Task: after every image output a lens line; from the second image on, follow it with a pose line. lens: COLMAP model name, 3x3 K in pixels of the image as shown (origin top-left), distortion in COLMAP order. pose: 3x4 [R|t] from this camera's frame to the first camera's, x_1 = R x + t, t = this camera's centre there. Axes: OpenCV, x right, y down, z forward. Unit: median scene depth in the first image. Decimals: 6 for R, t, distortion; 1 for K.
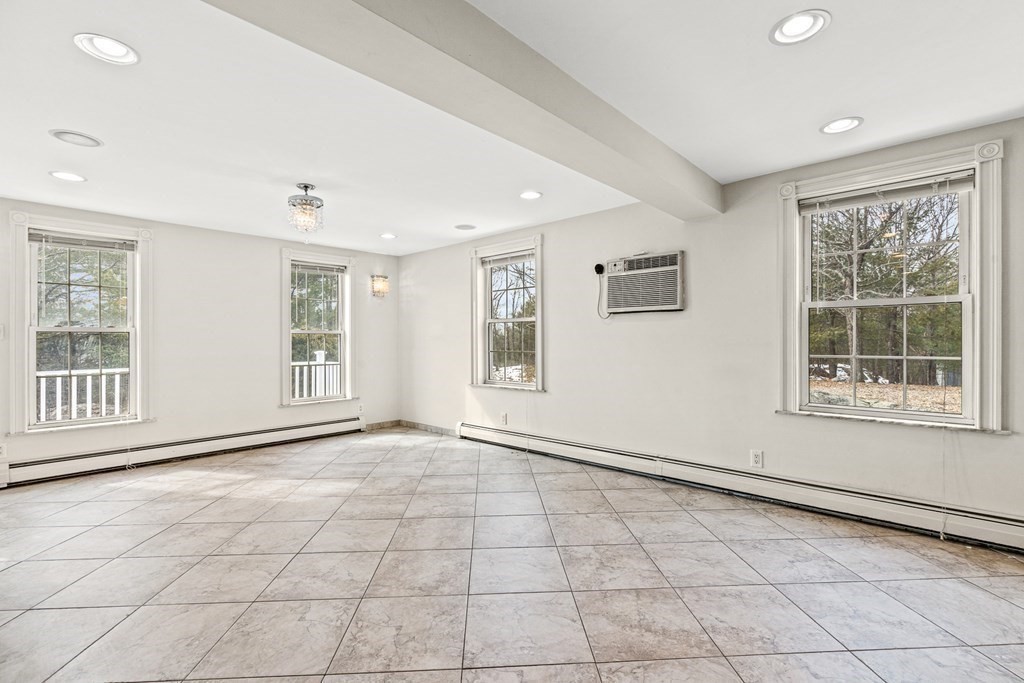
lens RADIAL K [[465.3, 0, 515.2], [0, 465.3, 341.1], [0, 0, 1]] dist [-0.002927, 0.000549]
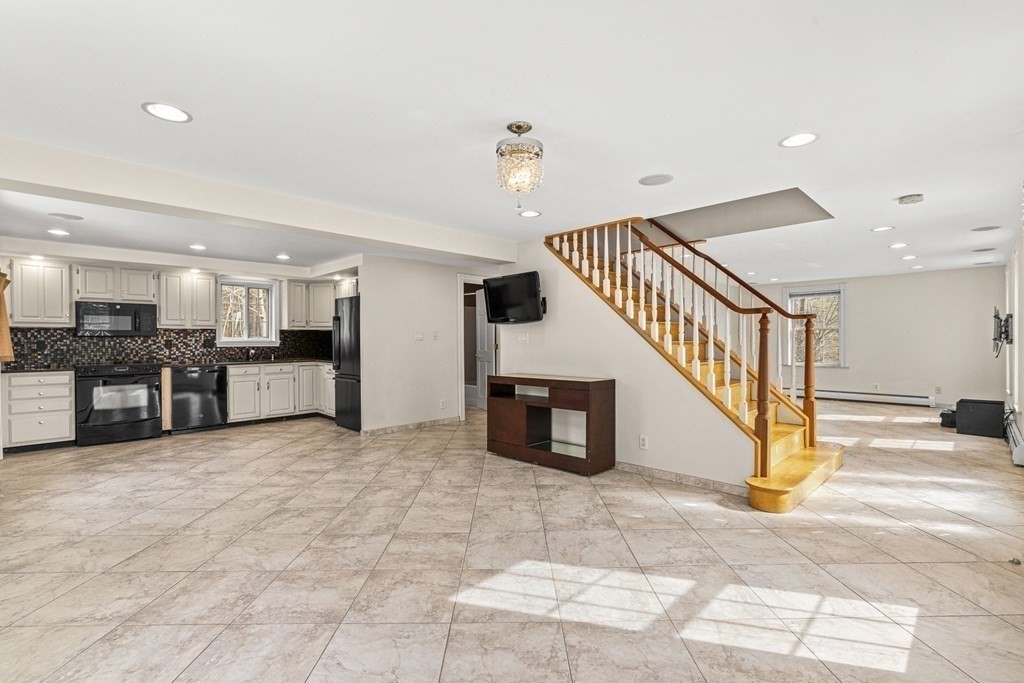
lens RADIAL K [[465.3, 0, 515.2], [0, 465.3, 341.1], [0, 0, 1]] dist [-0.002927, 0.000549]
pose [[-0.999016, 0.010496, 0.043084, -0.412802], [0.010651, 0.999938, 0.003353, -0.014691], [-0.043046, 0.003808, -0.999066, 1.492500]]
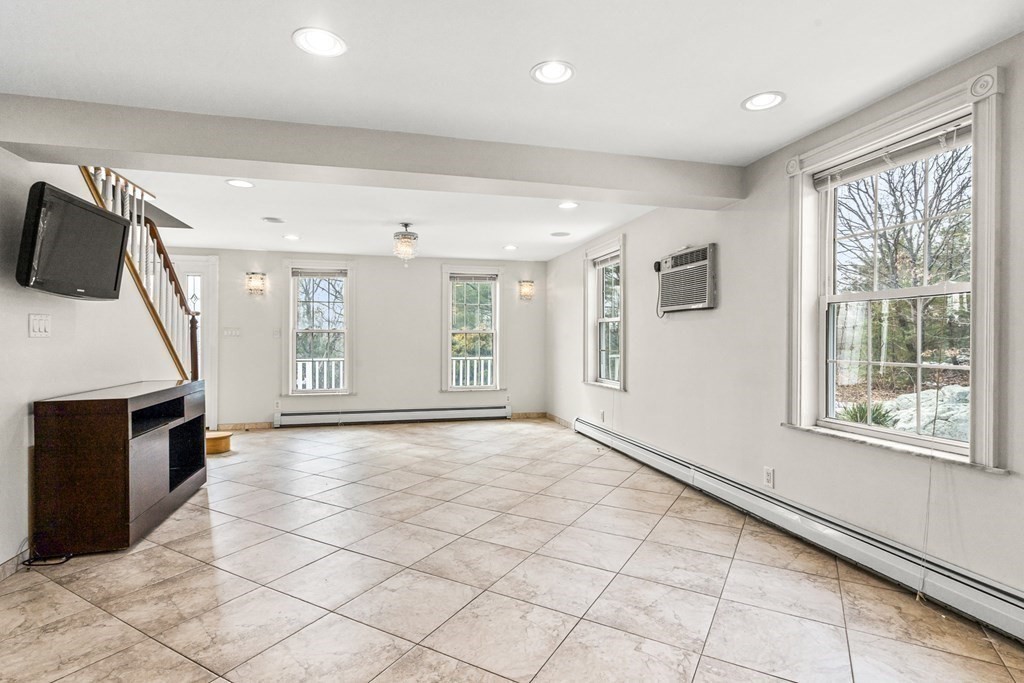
lens RADIAL K [[508.5, 0, 514.1], [0, 508.5, 341.0], [0, 0, 1]] dist [0.001302, 0.000581]
pose [[0.837155, 0.007005, -0.546921, 0.541074], [-0.005029, 0.999974, 0.005110, -0.004435], [0.546942, -0.001528, 0.837169, -0.051847]]
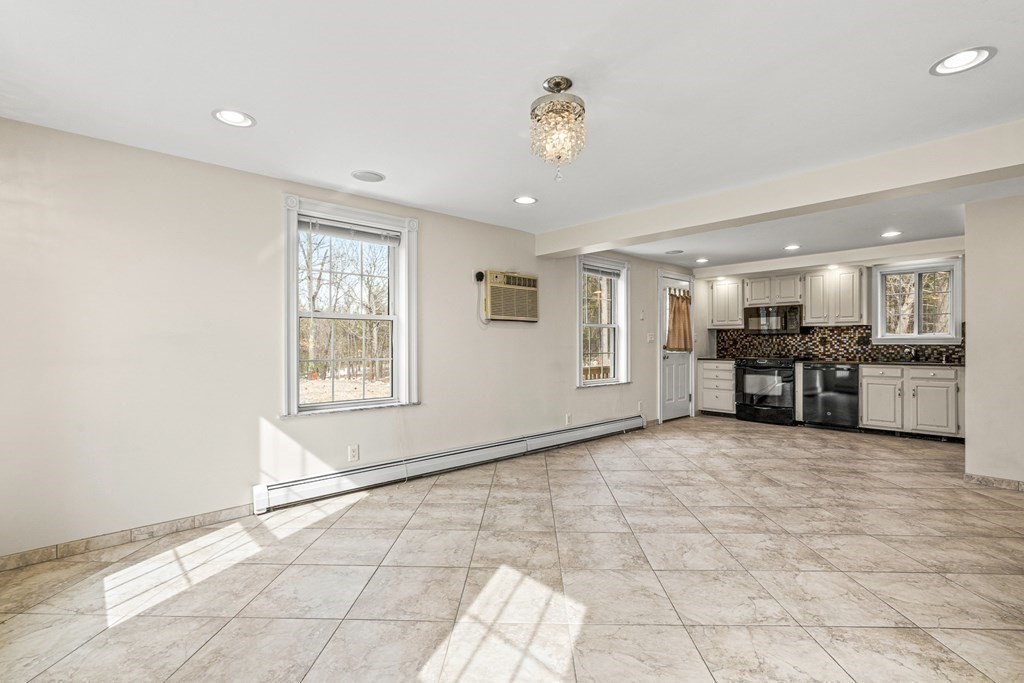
lens RADIAL K [[469.3, 0, 513.3], [0, 469.3, 341.7], [0, 0, 1]] dist [-0.006116, 0.000899]
pose [[0.088605, 0.008753, 0.996028, -0.924693], [0.002903, 0.999955, -0.009046, 0.002554], [-0.996063, 0.003693, 0.088576, 0.881497]]
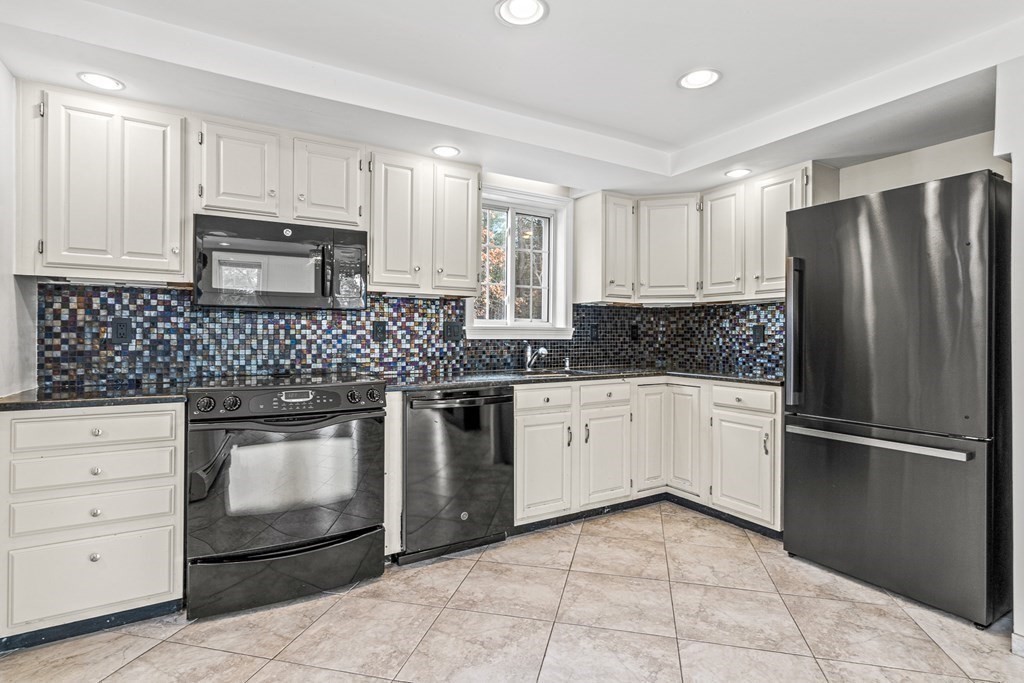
lens RADIAL K [[512.9, 0, 515.6], [0, 512.9, 333.2], [0, 0, 1]] dist [-0.000130, 0.000468]
pose [[-0.957188, 0.004387, 0.289435, 0.453357], [0.002629, 0.999976, -0.006461, -0.003332], [-0.289456, -0.005423, -0.957176, 0.599189]]
